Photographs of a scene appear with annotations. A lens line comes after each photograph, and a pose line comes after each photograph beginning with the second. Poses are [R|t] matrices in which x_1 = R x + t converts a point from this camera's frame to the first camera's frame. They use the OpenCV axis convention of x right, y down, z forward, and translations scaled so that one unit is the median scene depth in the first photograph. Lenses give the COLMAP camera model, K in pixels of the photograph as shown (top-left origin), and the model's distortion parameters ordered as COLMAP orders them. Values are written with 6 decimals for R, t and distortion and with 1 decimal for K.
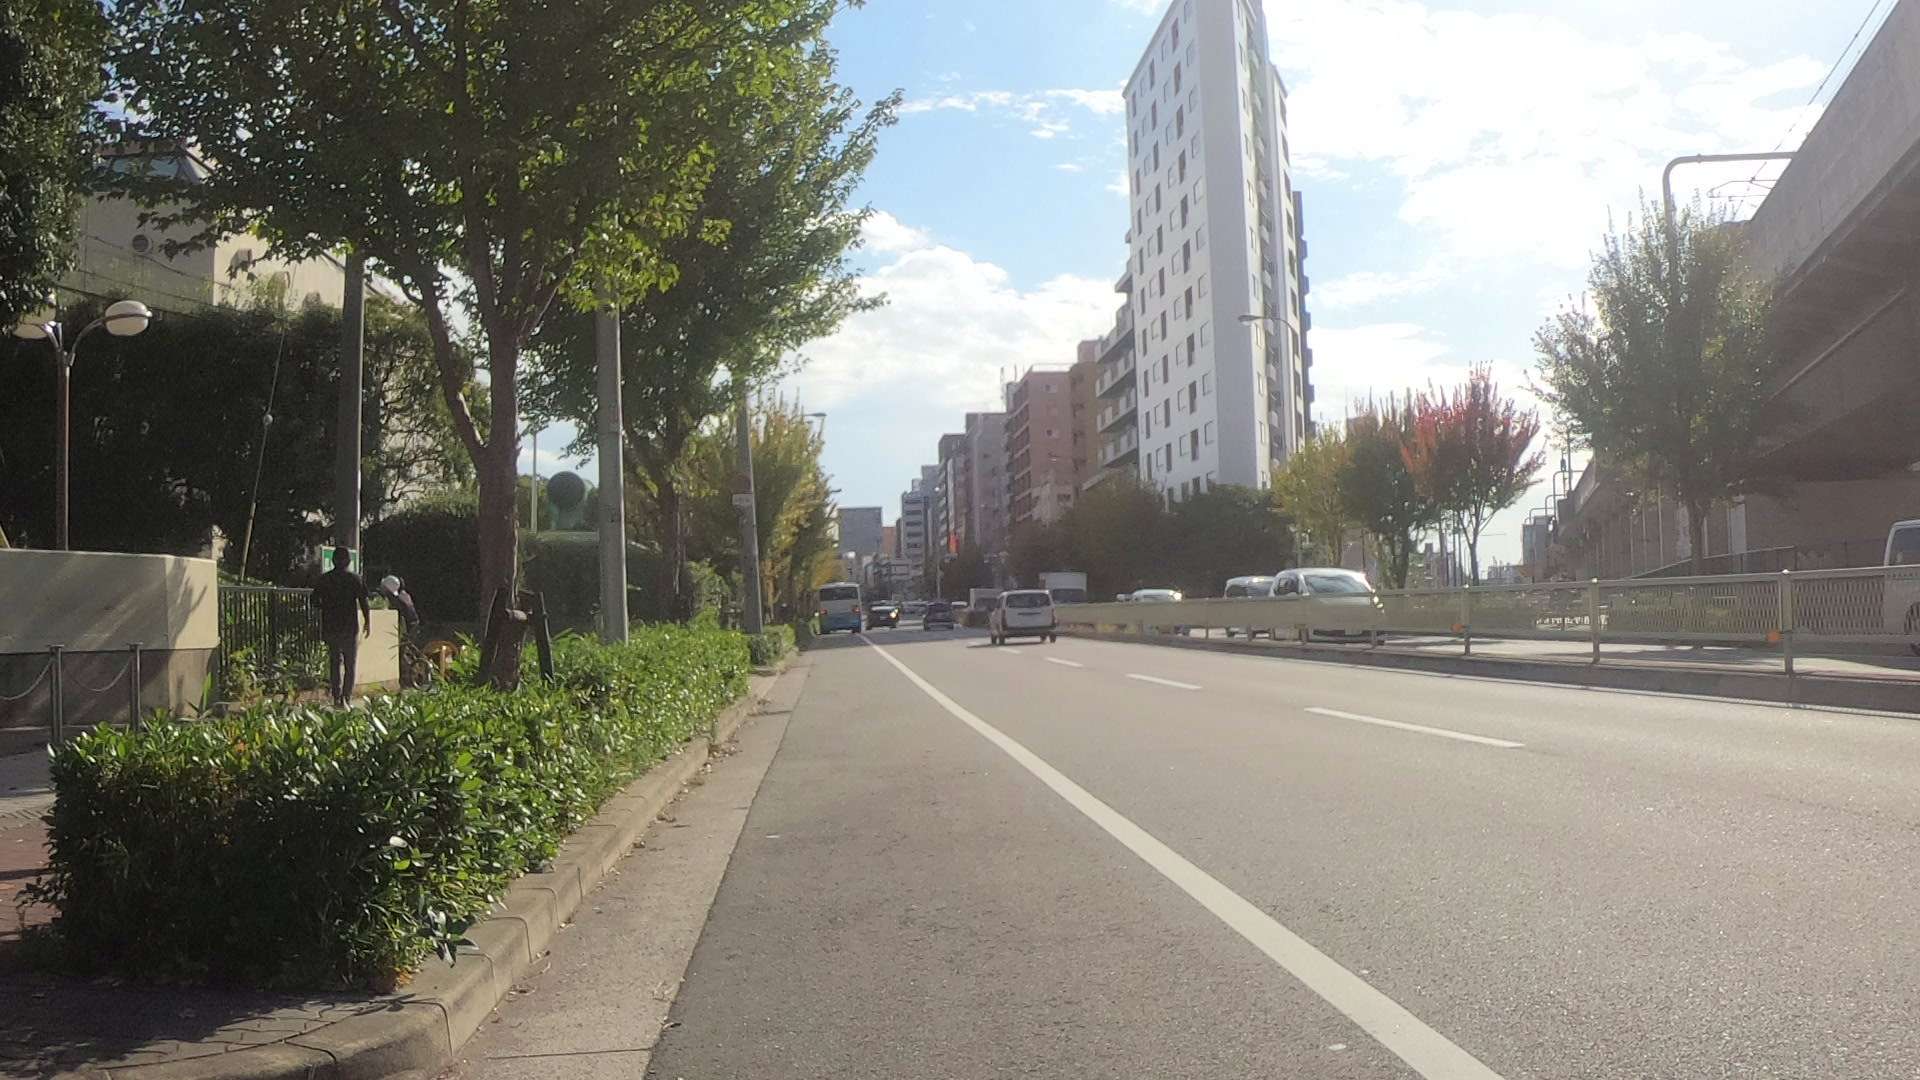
lens RADIAL K [[1577.8, 0, 960.0], [0, 1577.8, 540.0], [0, 0, 1]] dist [-0.049039, 0.000818]
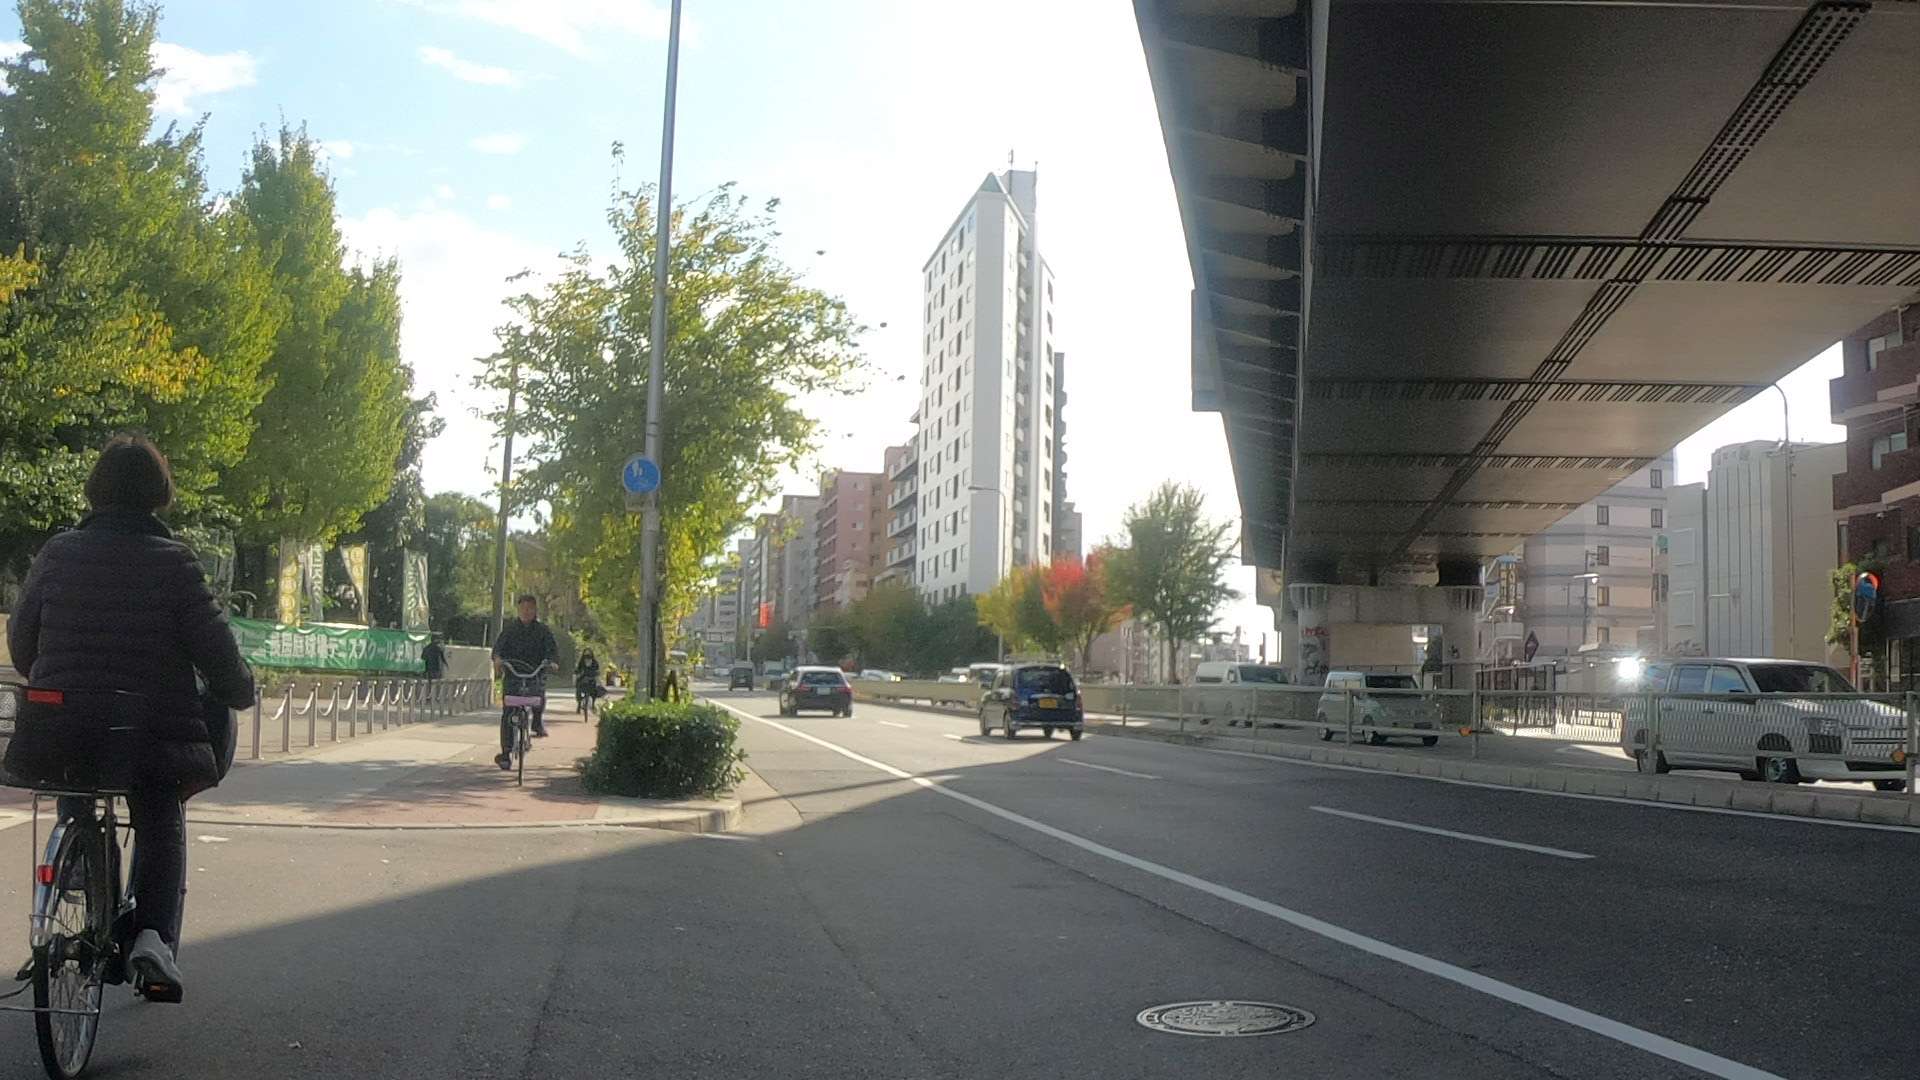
lens RADIAL K [[1577.8, 0, 960.0], [0, 1577.8, 540.0], [0, 0, 1]] dist [-0.049039, 0.000818]
pose [[0.991362, 0.060959, 0.116127, 0.000927], [-0.055740, 0.997306, -0.047675, -0.009367], [-0.118720, 0.040790, 0.992090, -0.183427]]
